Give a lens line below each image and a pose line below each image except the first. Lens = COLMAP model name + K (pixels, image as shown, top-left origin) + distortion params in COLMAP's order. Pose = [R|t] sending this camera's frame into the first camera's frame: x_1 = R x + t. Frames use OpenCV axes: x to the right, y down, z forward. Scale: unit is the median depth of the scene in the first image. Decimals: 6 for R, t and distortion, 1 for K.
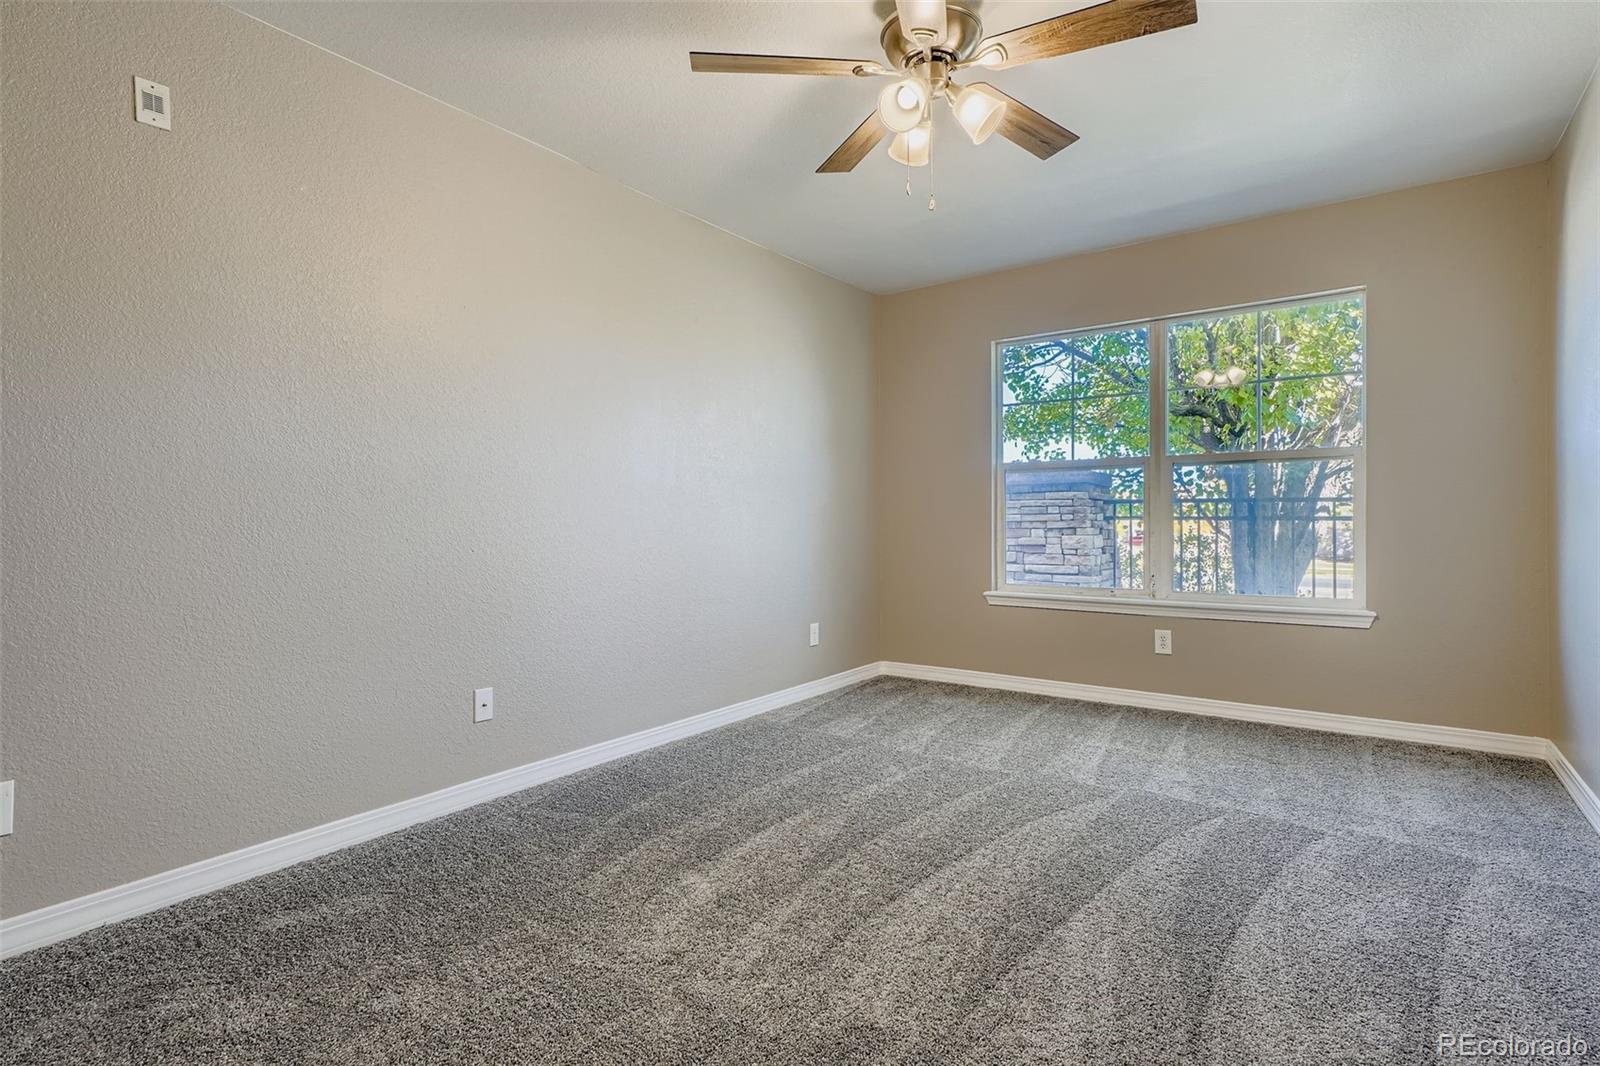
lens RADIAL K [[772.2, 0, 798.2], [0, 772.2, 514.8], [0, 0, 1]] dist [0.000820, 0.000063]
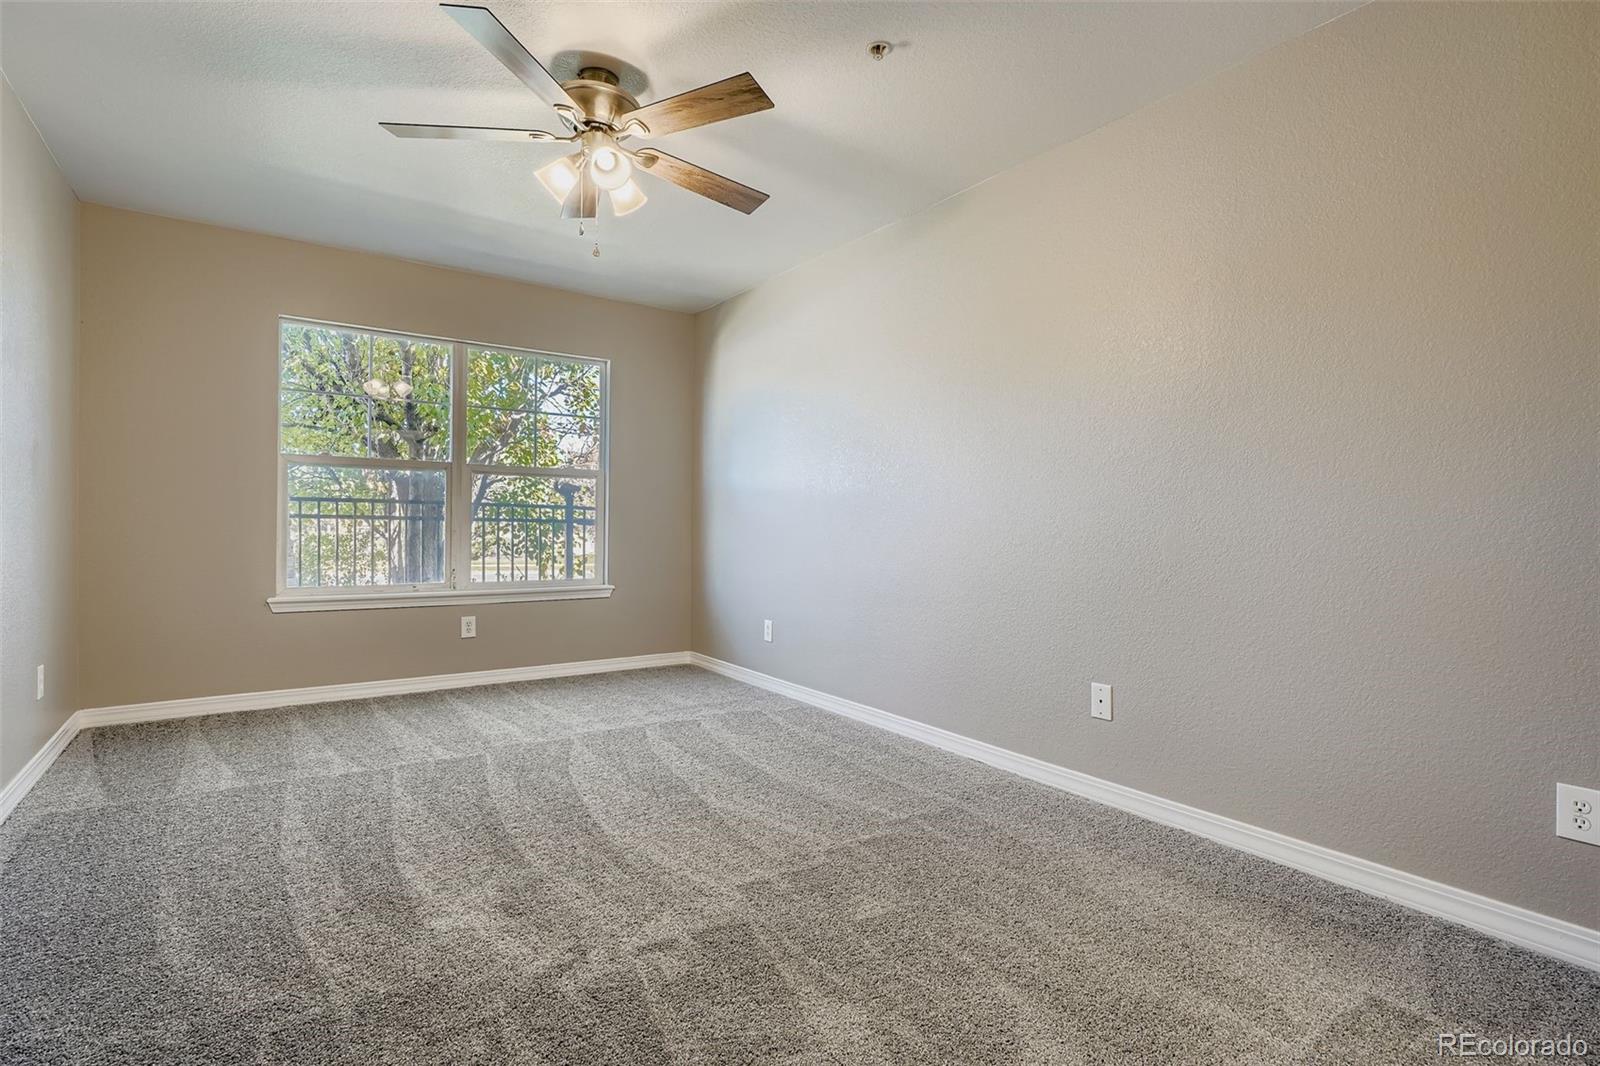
lens RADIAL K [[772.2, 0, 798.2], [0, 772.2, 514.8], [0, 0, 1]] dist [0.000820, 0.000063]
pose [[0.317176, 0.020719, 0.948140, -0.514936], [-0.023647, 0.999623, -0.013933, 0.003922], [-0.948072, -0.018002, 0.317547, 0.203051]]
